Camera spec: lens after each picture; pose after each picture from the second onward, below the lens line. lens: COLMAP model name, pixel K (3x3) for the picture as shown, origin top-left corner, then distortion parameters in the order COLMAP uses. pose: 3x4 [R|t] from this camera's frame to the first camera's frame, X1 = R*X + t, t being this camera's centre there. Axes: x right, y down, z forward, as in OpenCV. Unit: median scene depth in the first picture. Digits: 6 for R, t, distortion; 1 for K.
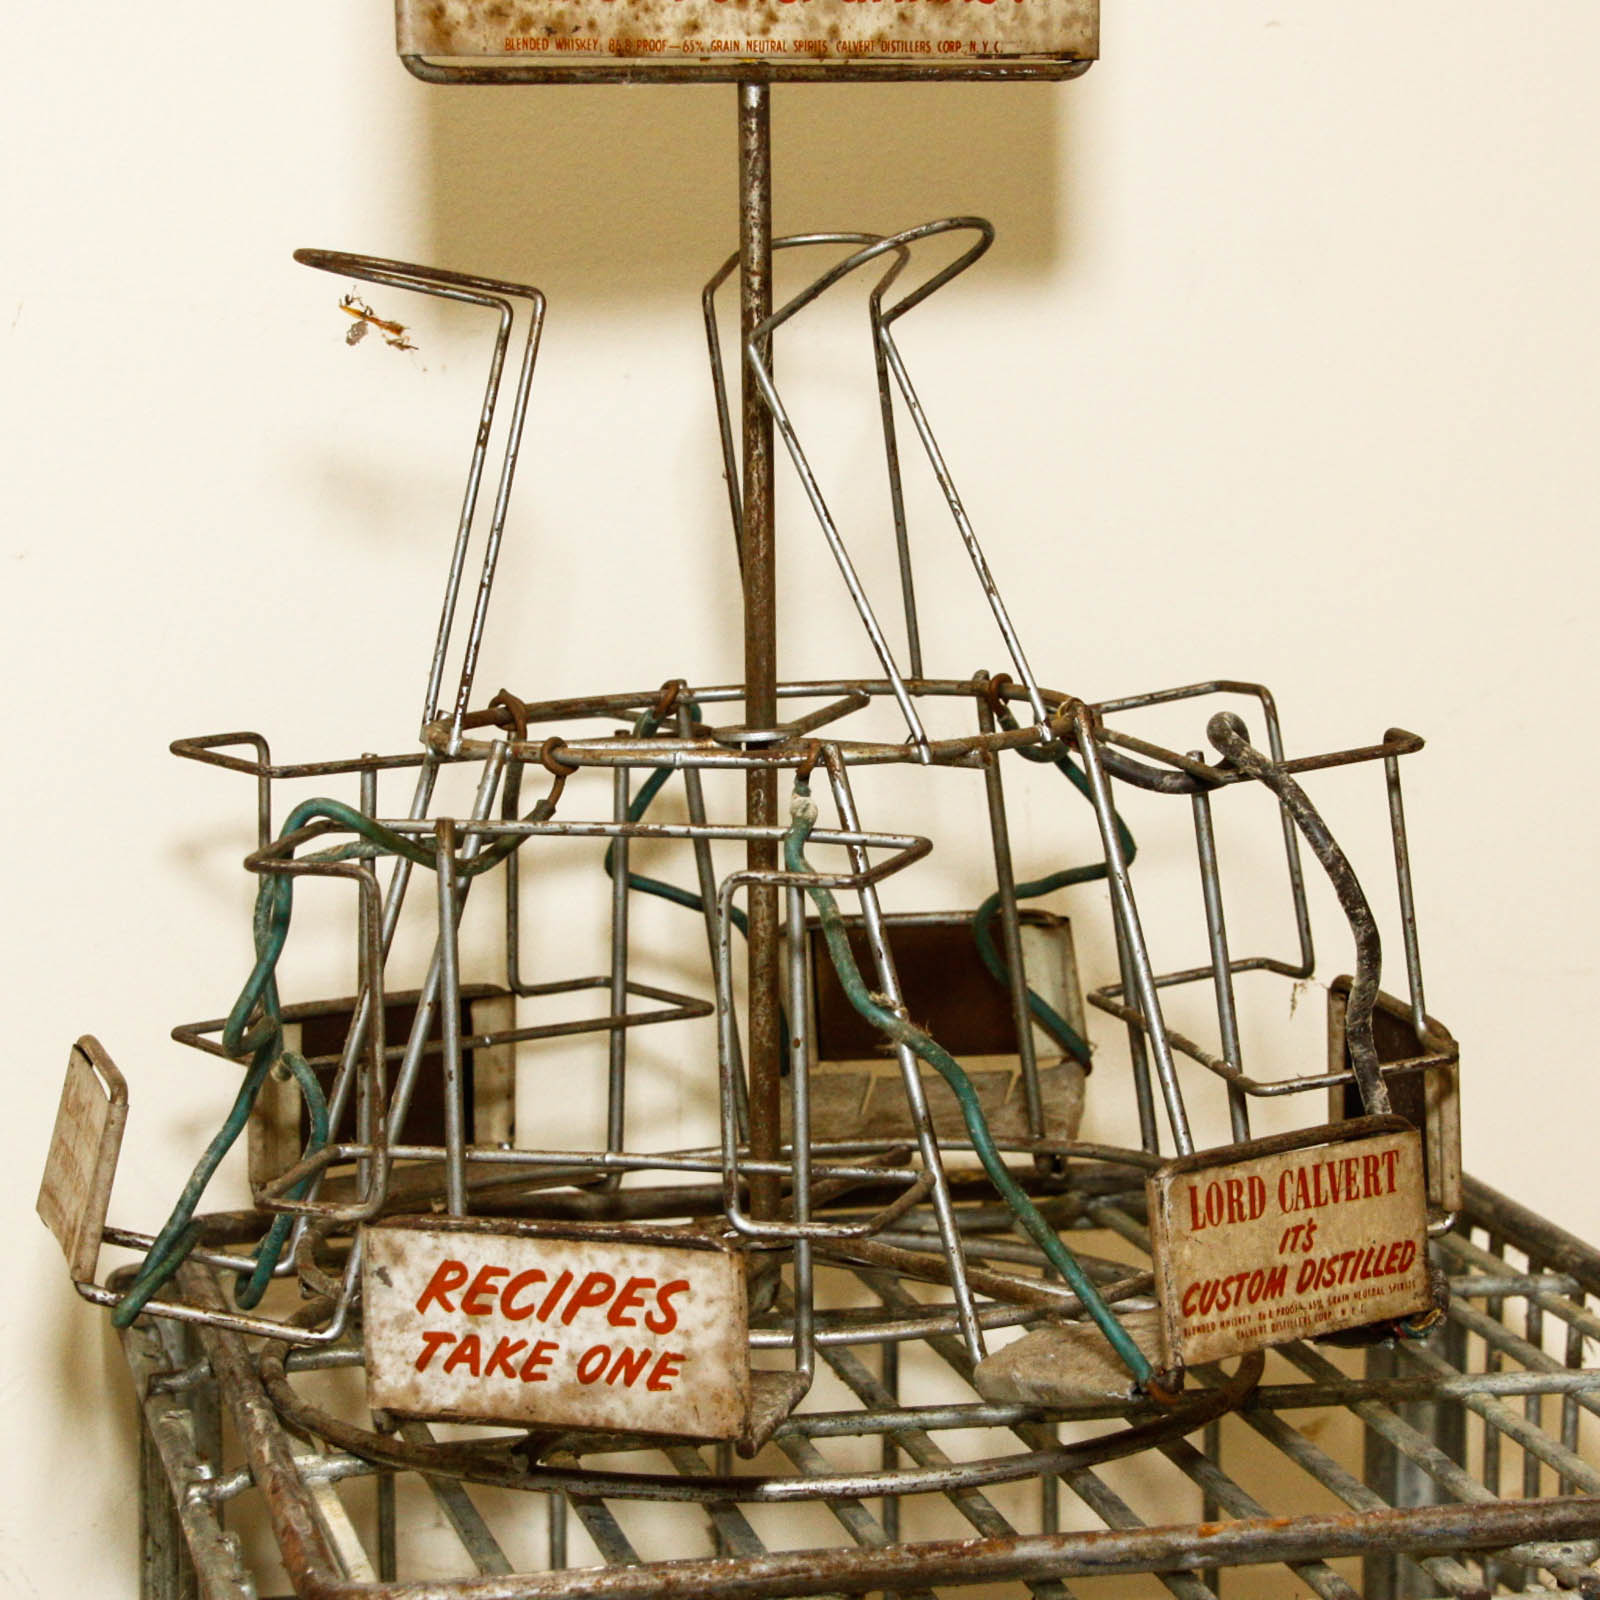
lens RADIAL K [[4863.7, 0, 798.6], [0, 4863.7, 857.3], [0, 0, 1]] dist [0.088038, 1.877647]
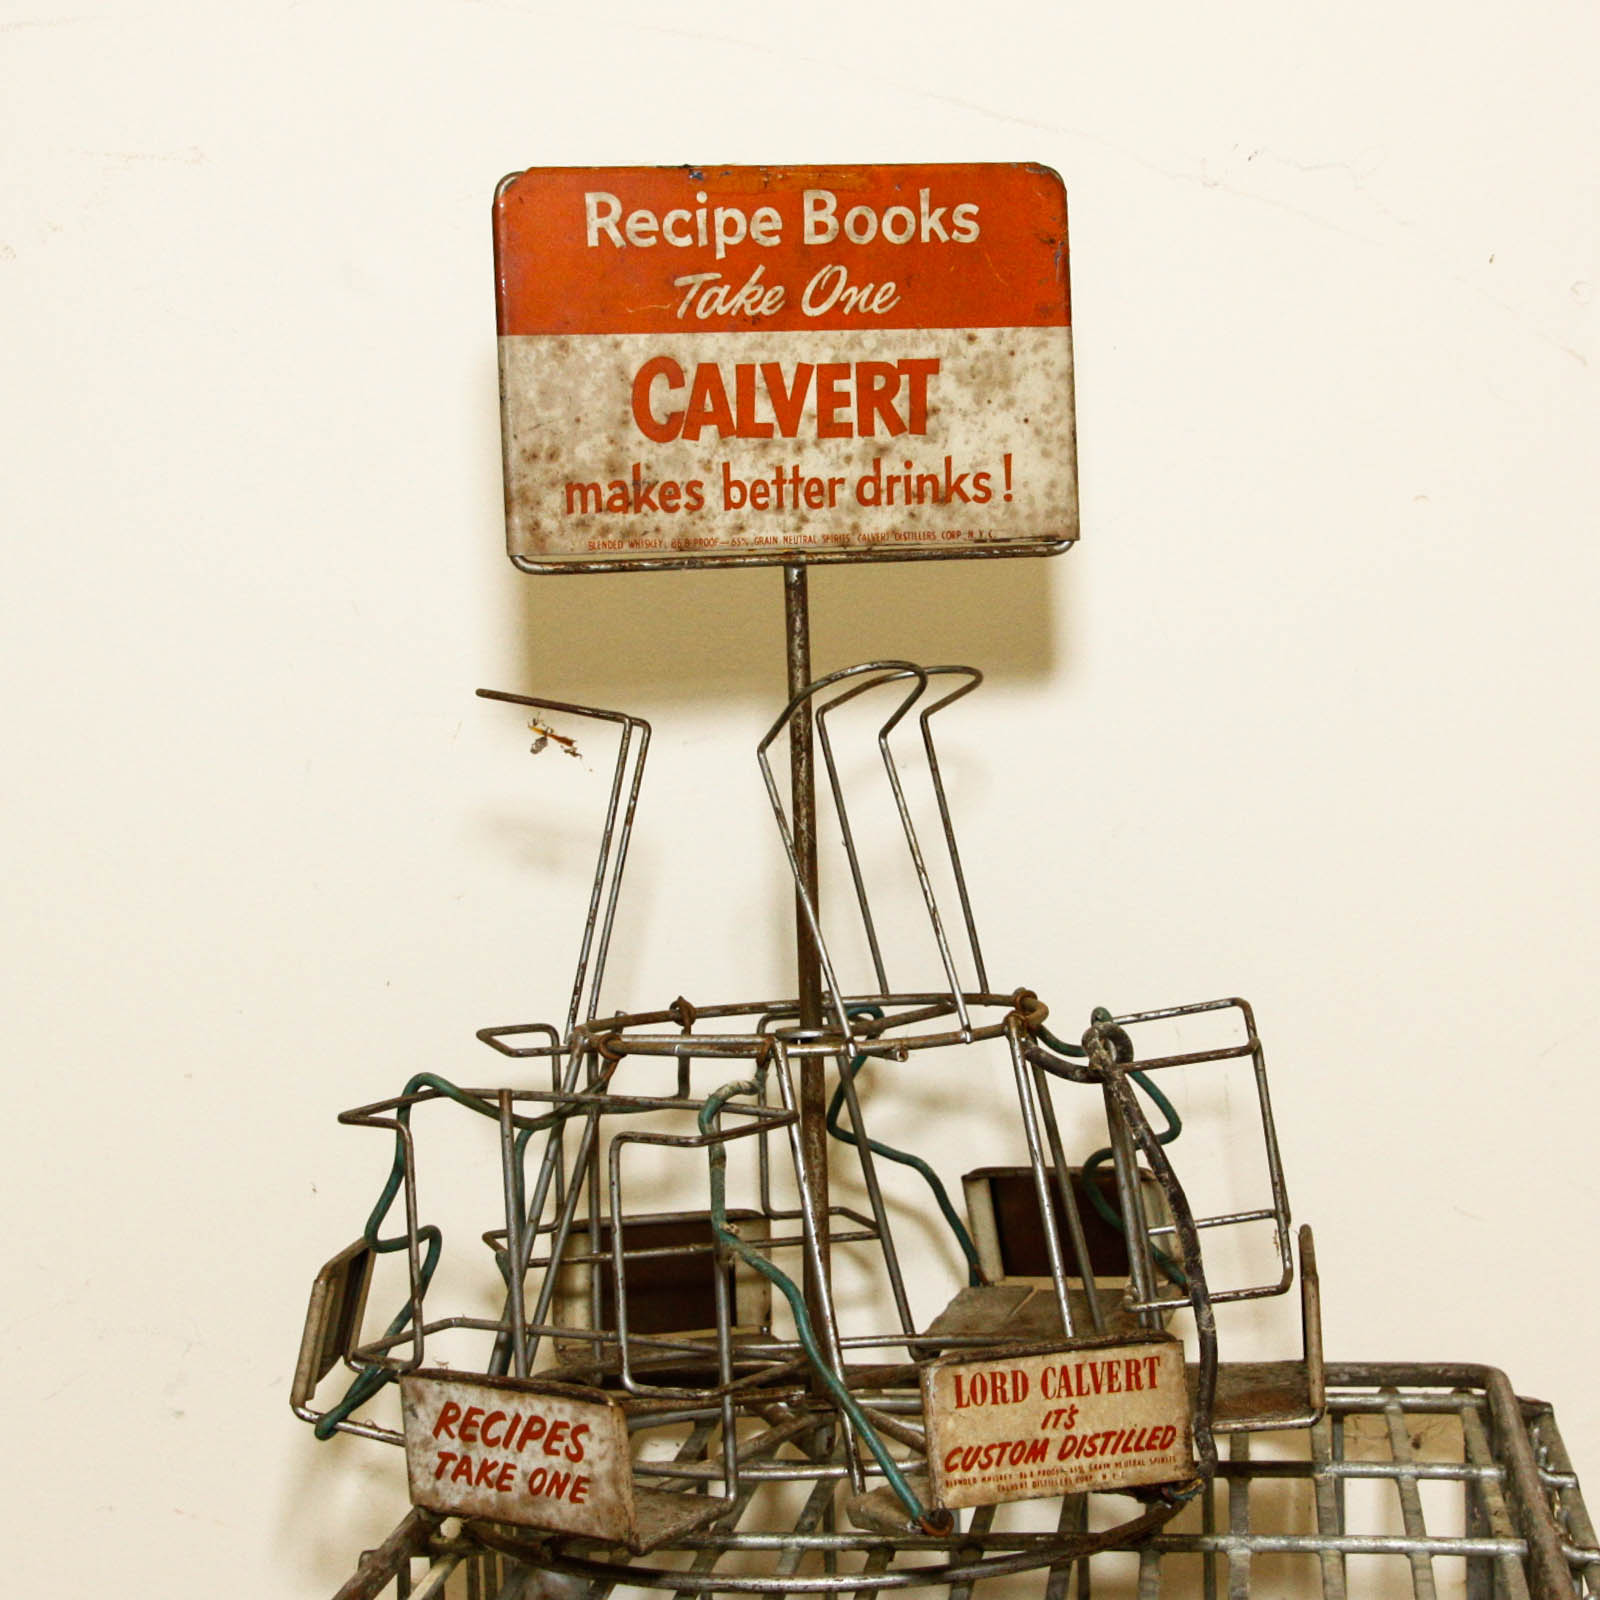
lens RADIAL K [[3844.2, 0, 928.0], [0, 3844.2, 866.4], [0, 0, 1]] dist [0.031072, 0.214178]
pose [[0.939805, 0.004460, -0.341682, 0.420515], [-0.025226, 0.998092, -0.056356, -0.012529], [0.340779, 0.061582, 0.938124, -0.012520]]
